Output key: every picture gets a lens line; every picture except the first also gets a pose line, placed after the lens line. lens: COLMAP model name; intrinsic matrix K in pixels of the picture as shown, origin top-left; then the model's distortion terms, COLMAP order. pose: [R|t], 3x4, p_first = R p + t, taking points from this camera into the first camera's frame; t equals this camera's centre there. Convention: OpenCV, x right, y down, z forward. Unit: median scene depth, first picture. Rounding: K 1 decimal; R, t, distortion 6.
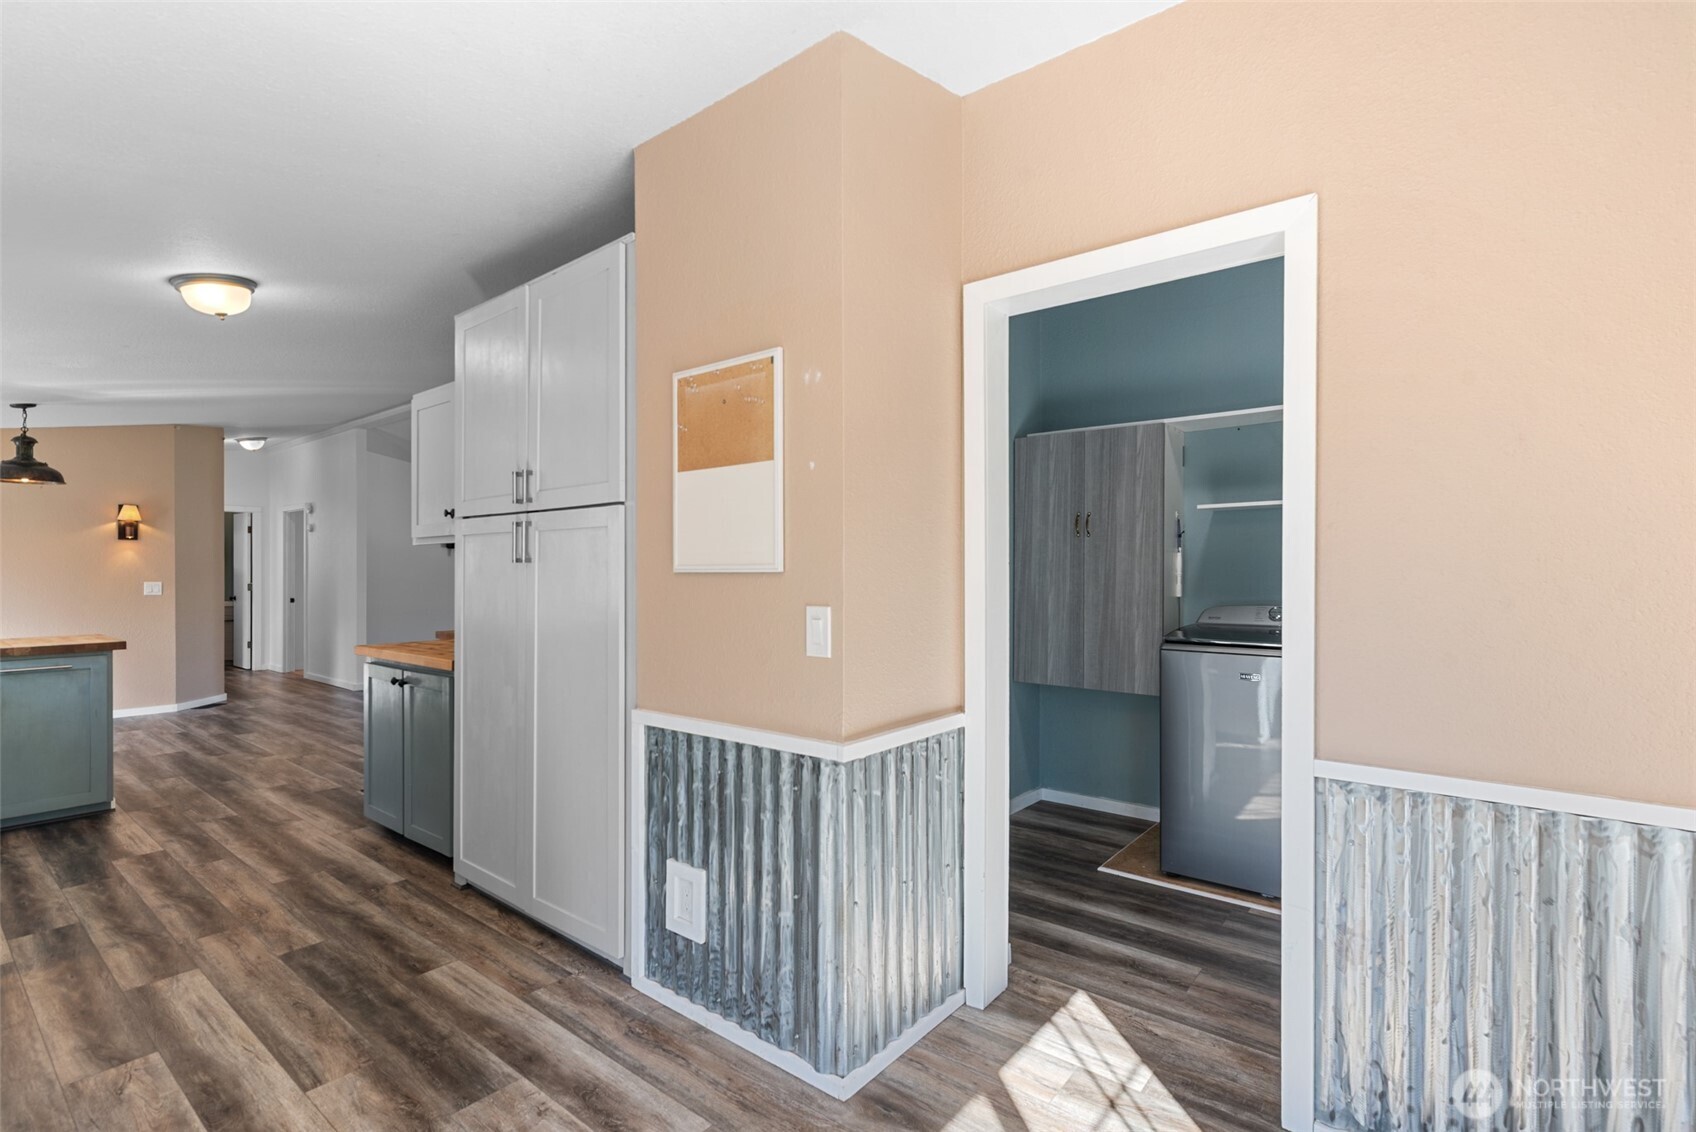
lens RADIAL K [[791.8, 0, 864.5], [0, 791.8, 568.1], [0, 0, 1]] dist [0.007483, -0.000177]
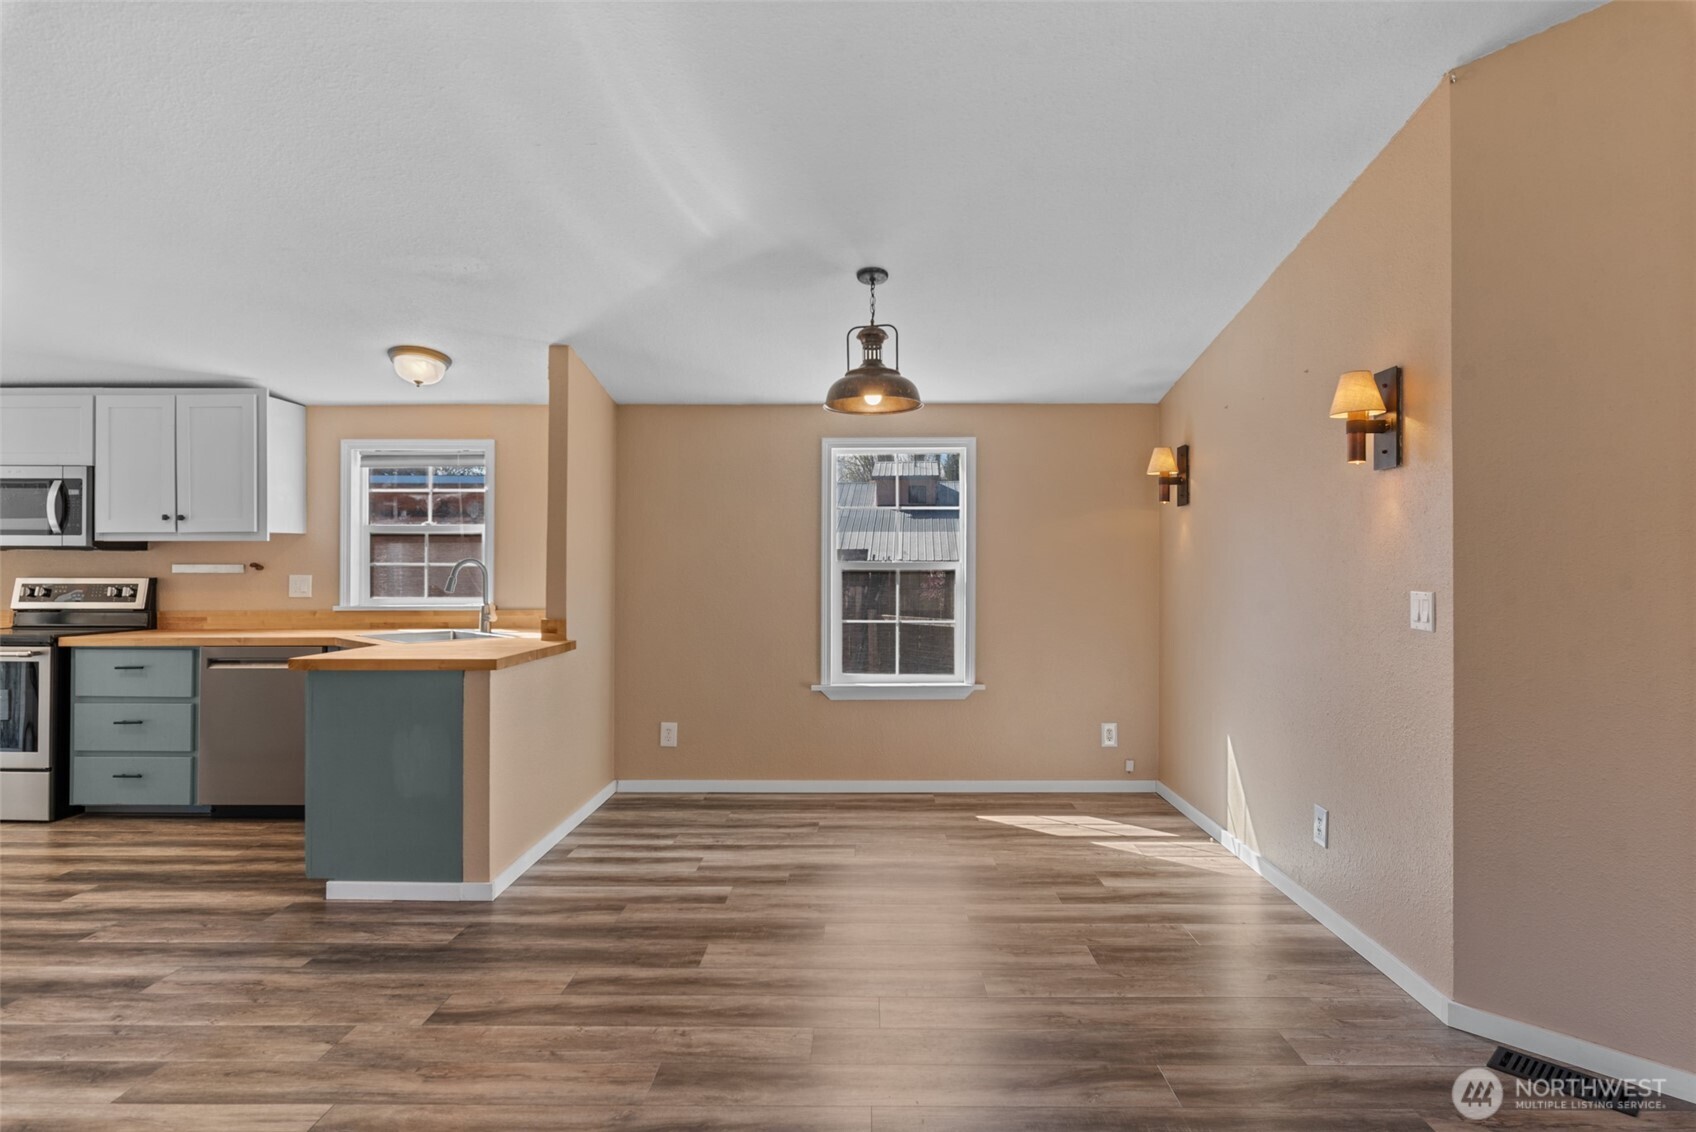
lens RADIAL K [[884.7, 0, 849.0], [0, 884.7, 552.6], [0, 0, 1]] dist [-0.002819, -0.001981]
pose [[-0.782003, -0.007456, -0.623230, -1.083995], [0.003829, 0.999852, -0.016766, 0.017310], [0.623262, -0.015497, -0.781859, 2.538091]]
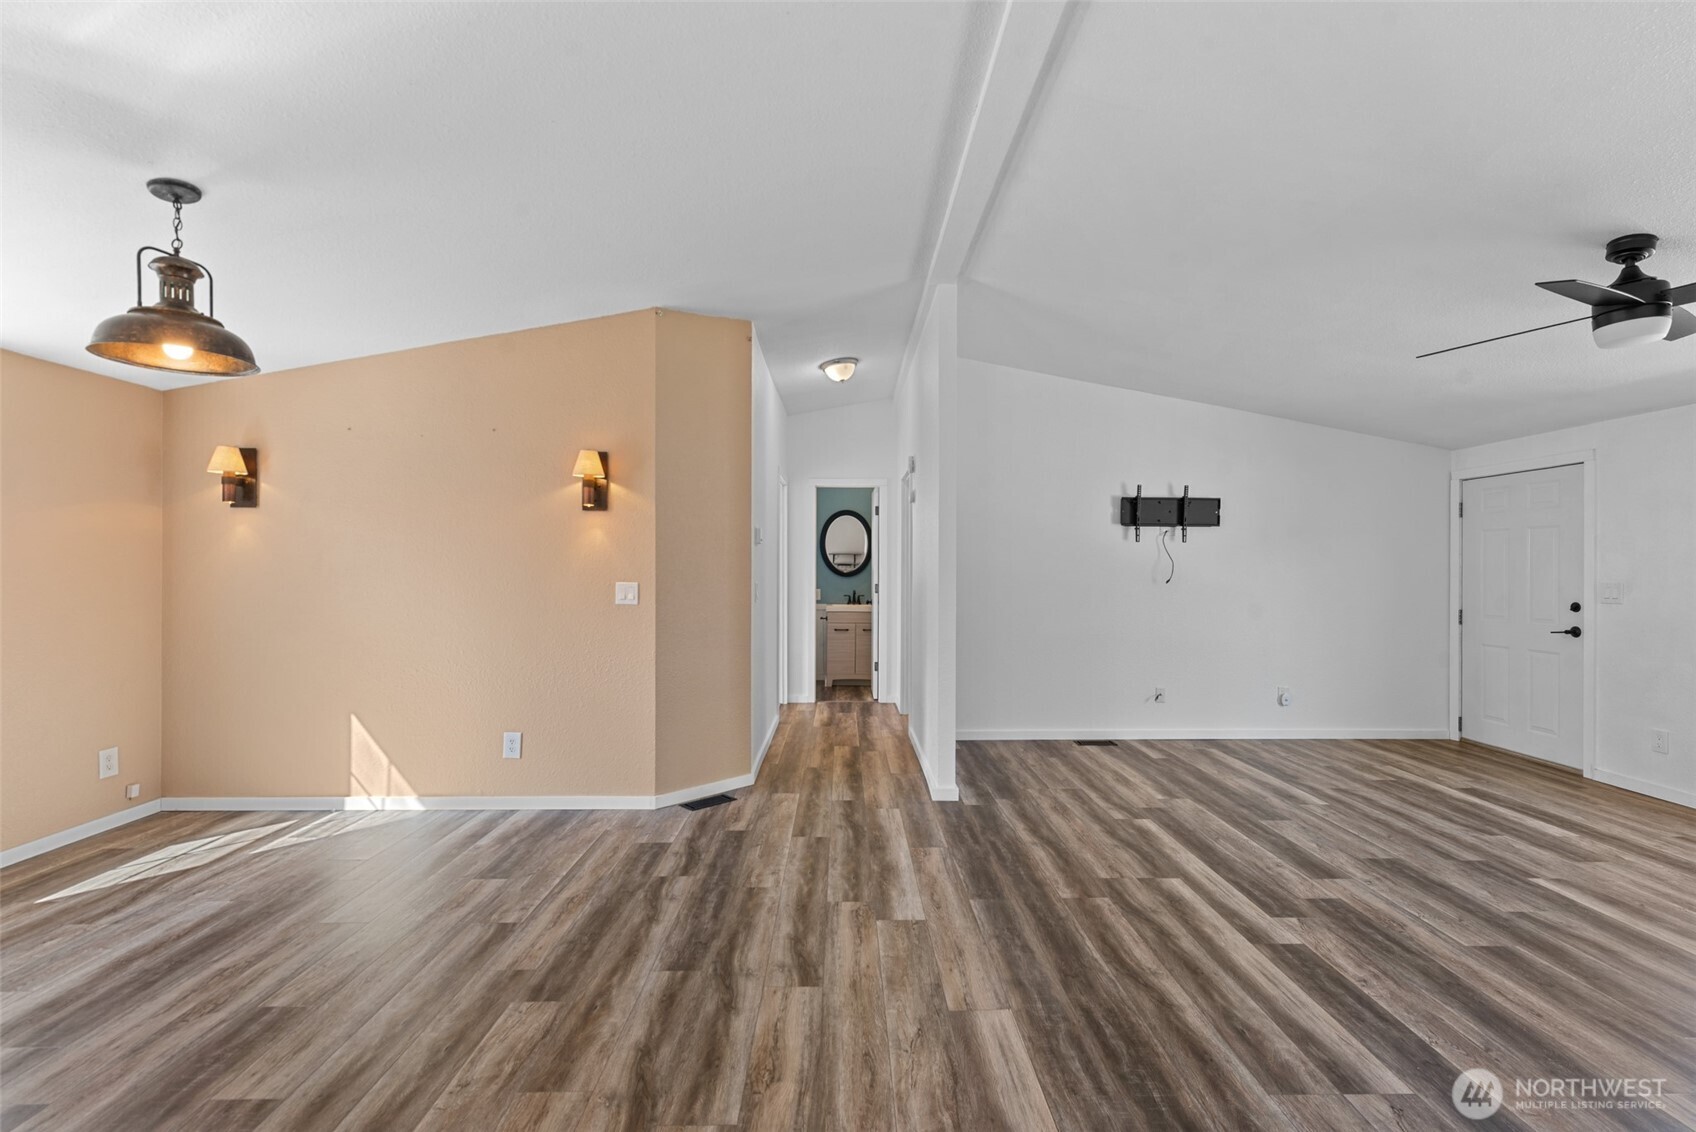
lens RADIAL K [[736.6, 0, 860.4], [0, 736.6, 565.3], [0, 0, 1]] dist [0.000367, -0.000015]
pose [[0.641009, 0.000001, -0.767533, -0.823785], [-0.002524, 0.999995, -0.002107, 0.014082], [0.767529, 0.003288, 0.641006, 1.752689]]
